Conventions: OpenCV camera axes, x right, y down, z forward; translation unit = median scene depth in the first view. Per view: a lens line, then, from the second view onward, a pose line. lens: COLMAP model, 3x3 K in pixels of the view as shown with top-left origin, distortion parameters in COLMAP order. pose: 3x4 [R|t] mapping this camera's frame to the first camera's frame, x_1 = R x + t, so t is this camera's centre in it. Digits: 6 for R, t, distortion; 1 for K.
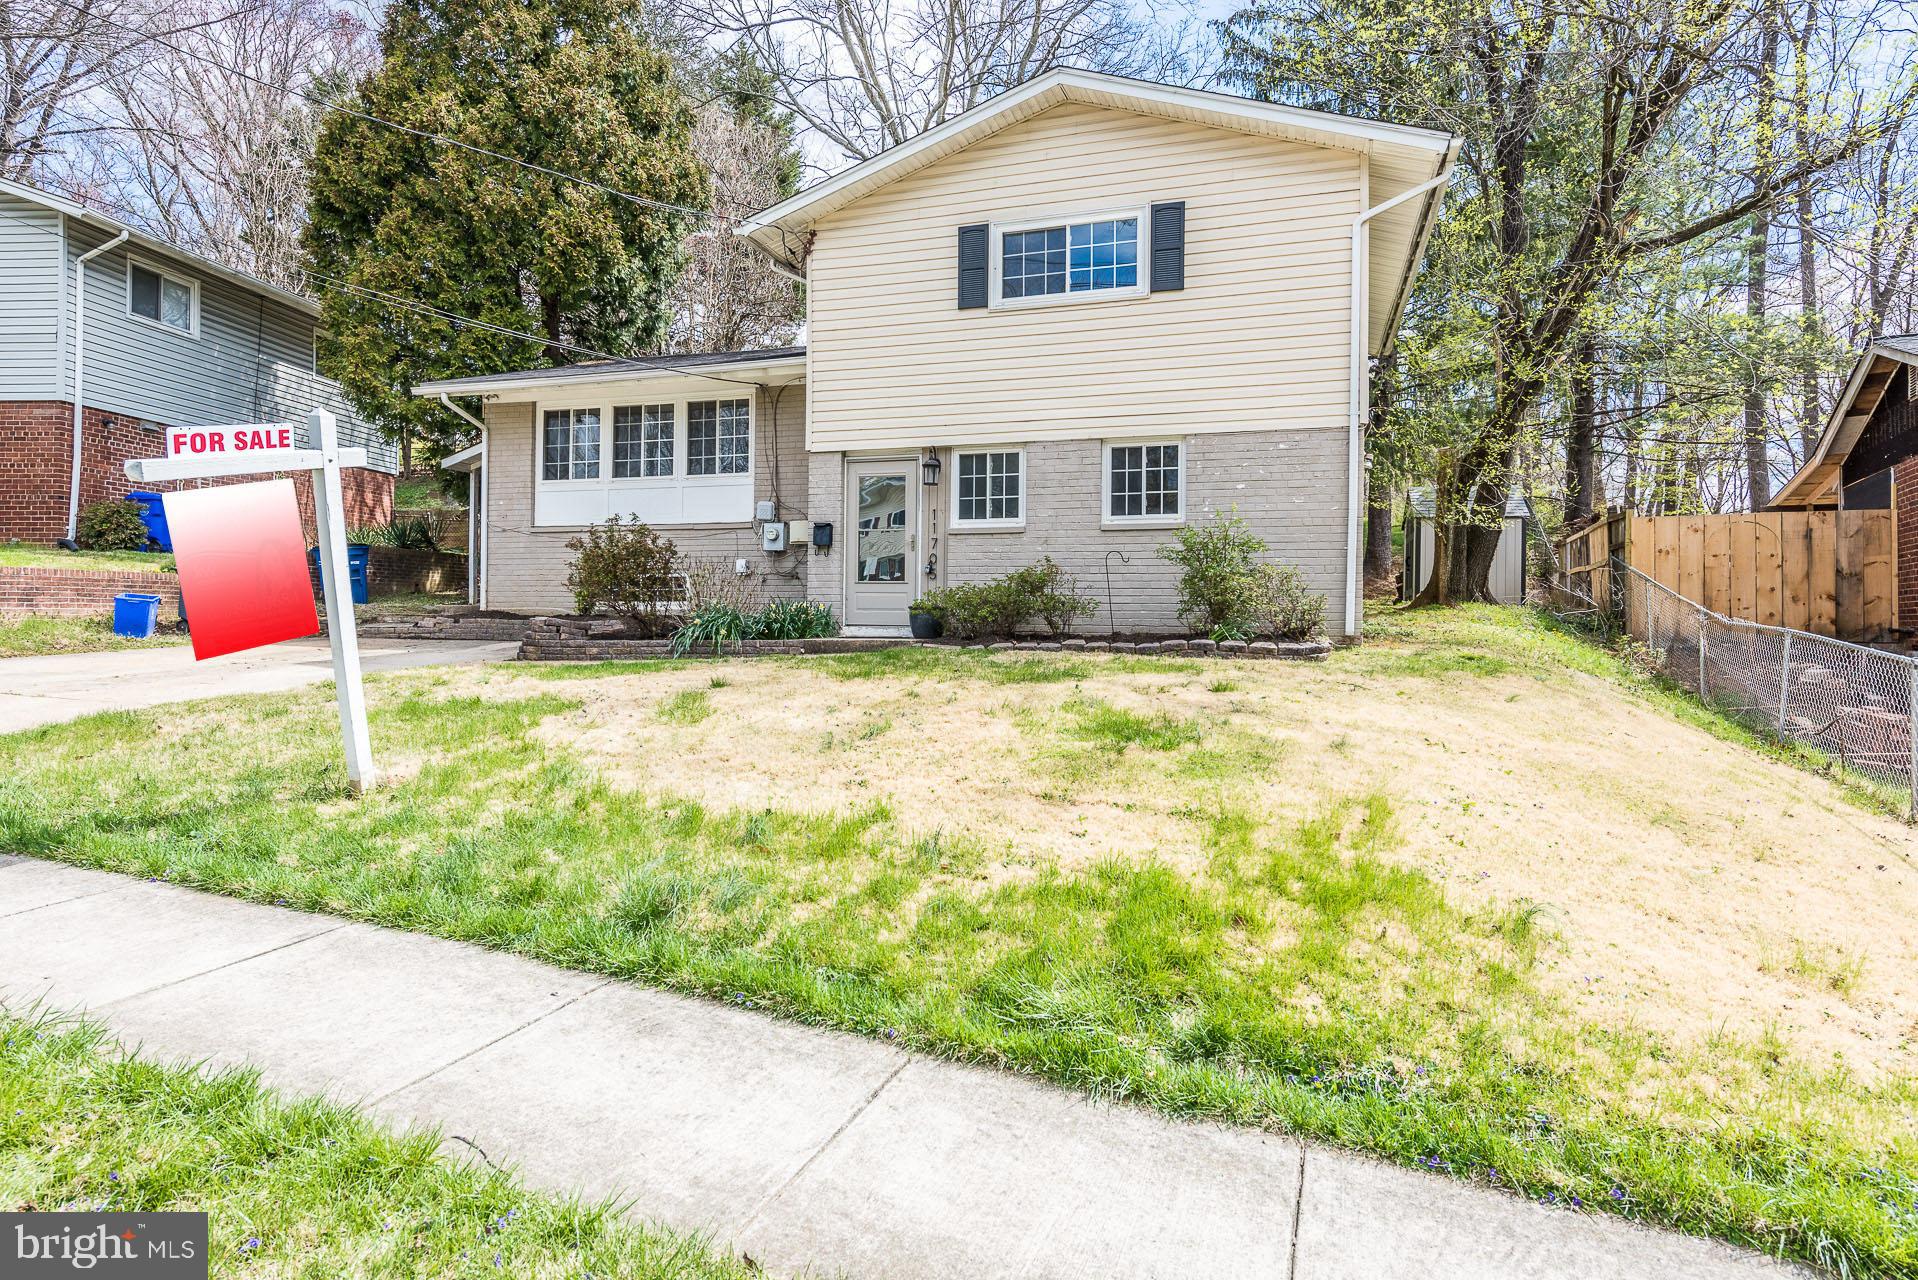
lens RADIAL K [[1034.9, 0, 957.0], [0, 1034.9, 607.6], [0, 0, 1]] dist [0.005720, -0.002128]
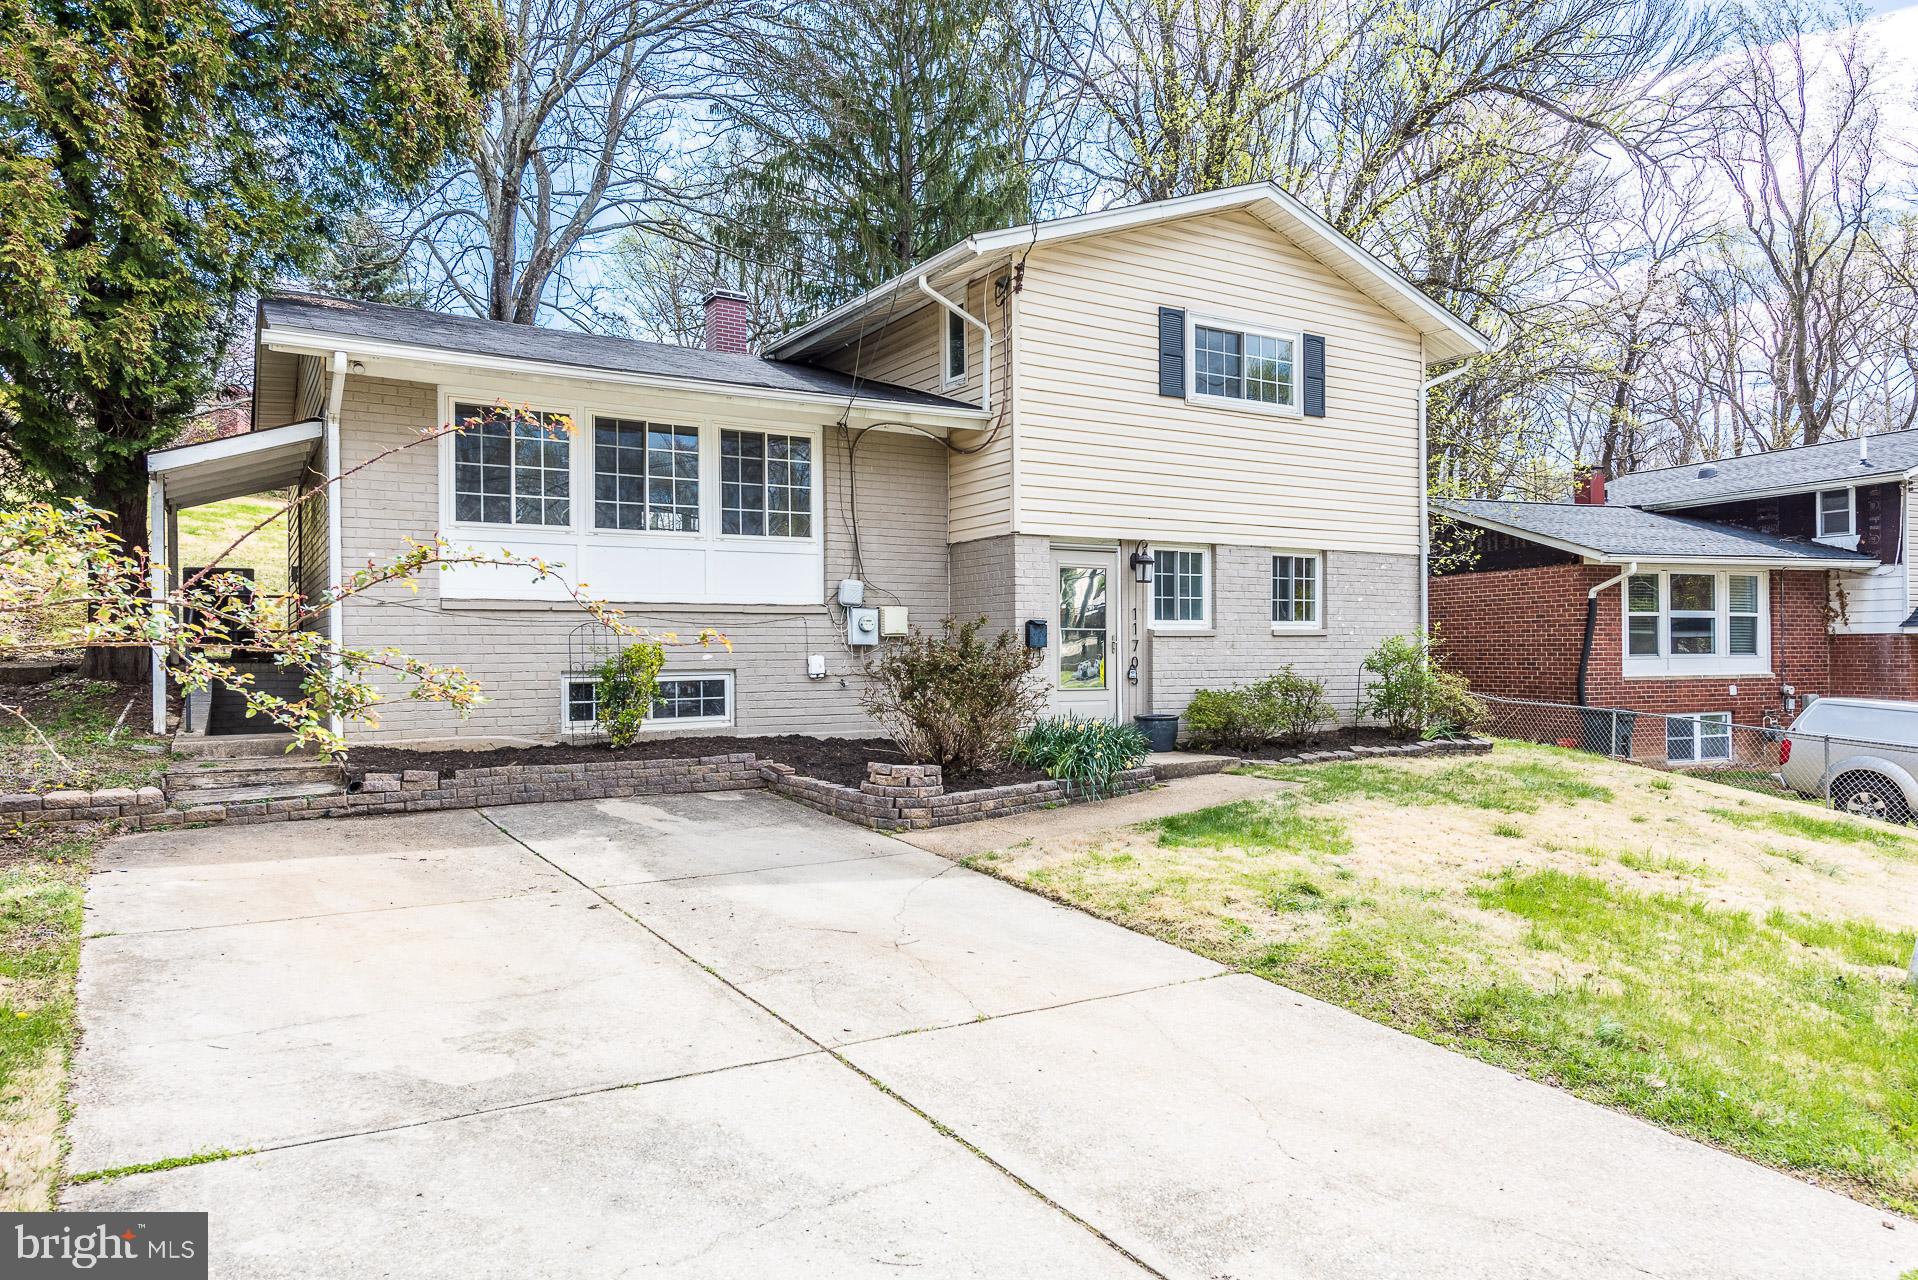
lens RADIAL K [[1165.7, 0, 979.2], [0, 1165.7, 647.7], [0, 0, 1]] dist [0.002480, -0.003489]
pose [[0.658116, -0.008703, 0.752867, -0.885369], [0.003699, 0.999958, 0.008326, -0.068974], [-0.752908, -0.002695, 0.658121, 0.426346]]
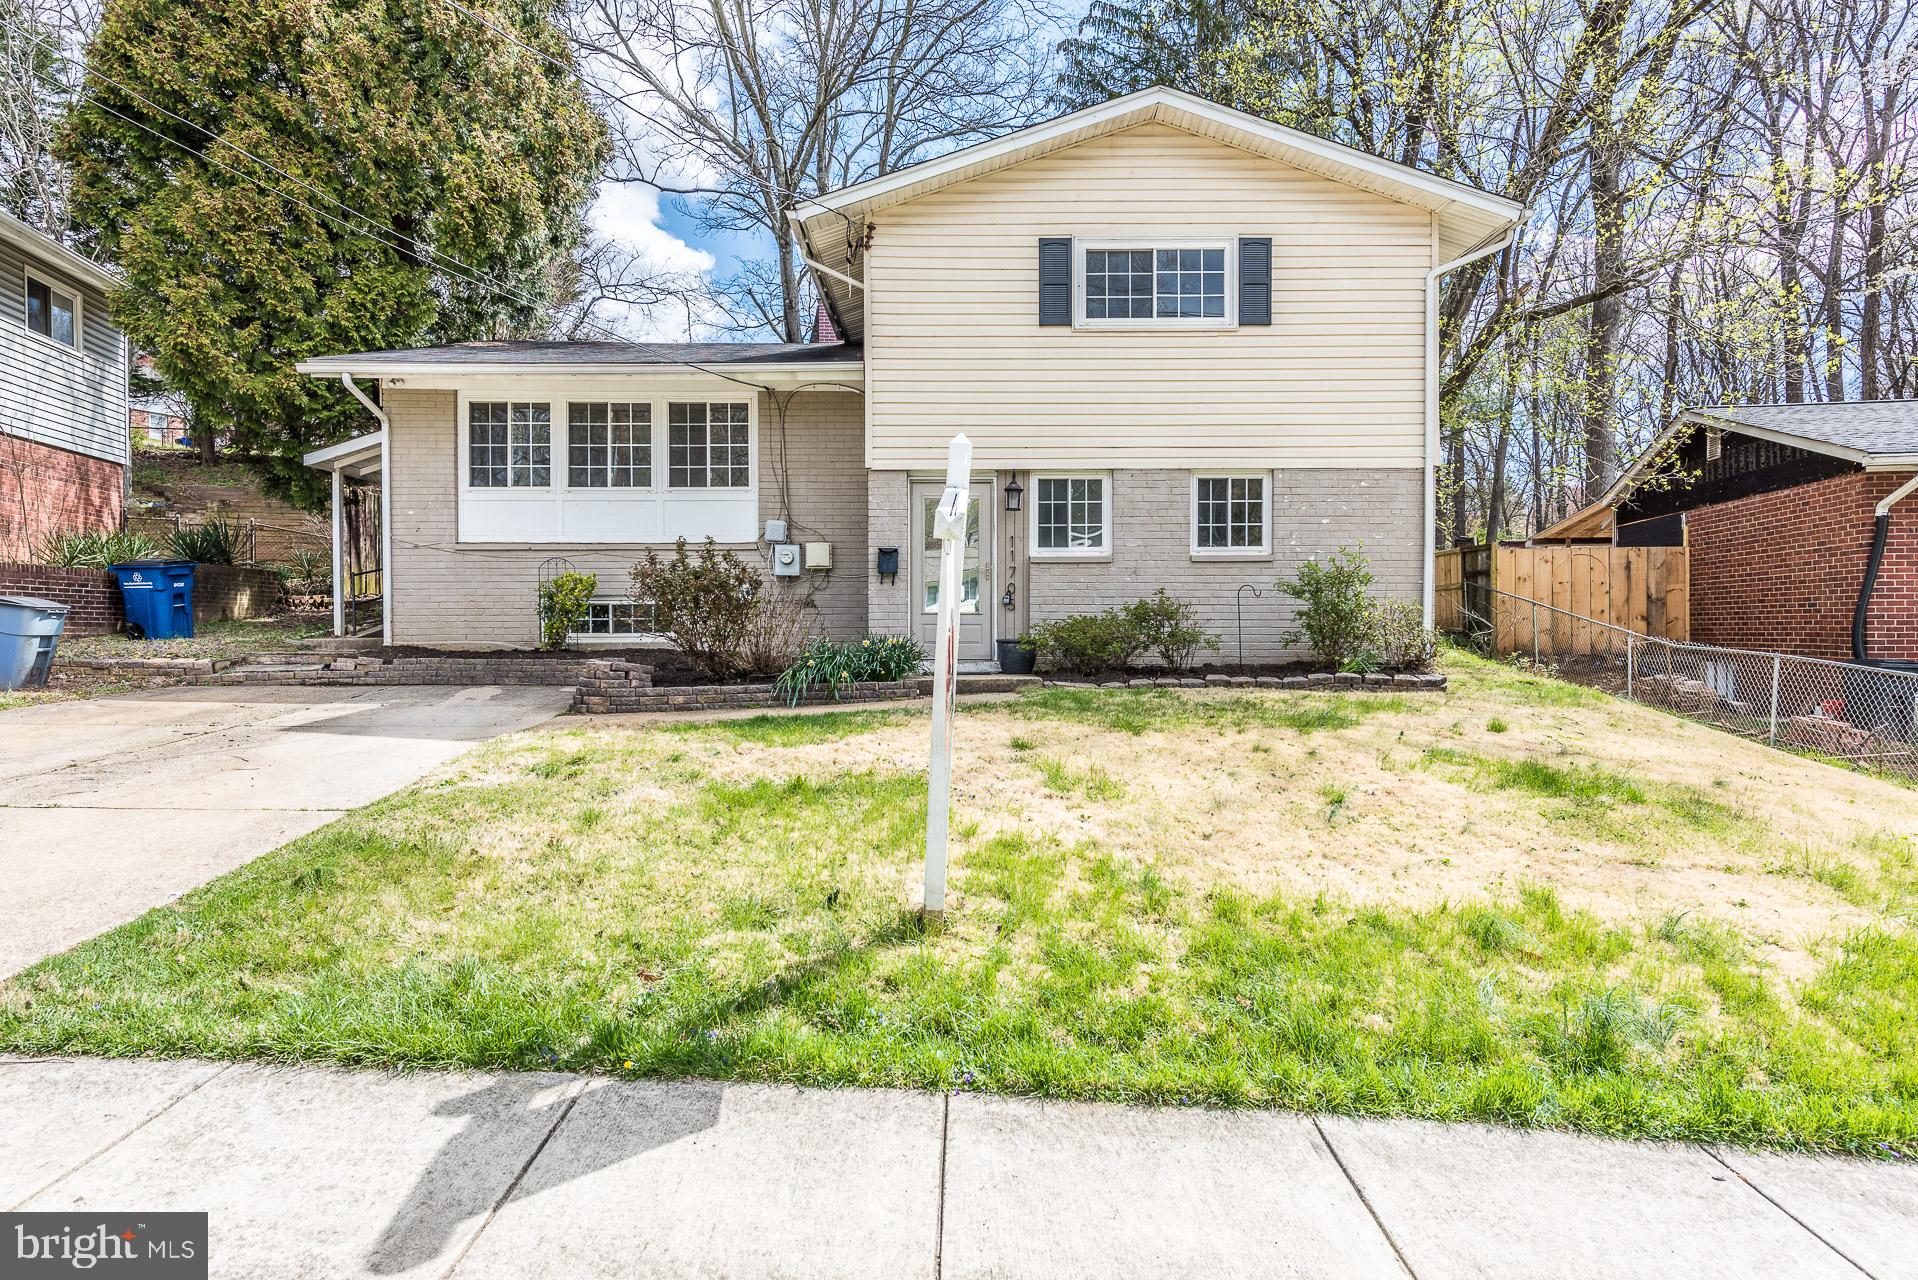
lens RADIAL K [[1034.9, 0, 972.8], [0, 1034.9, 635.8], [0, 0, 1]] dist [0.005720, -0.002128]
pose [[0.948595, -0.012885, 0.316232, -0.355278], [0.006422, 0.999749, 0.021470, -0.024488], [-0.316429, -0.018335, 0.948439, 0.114158]]
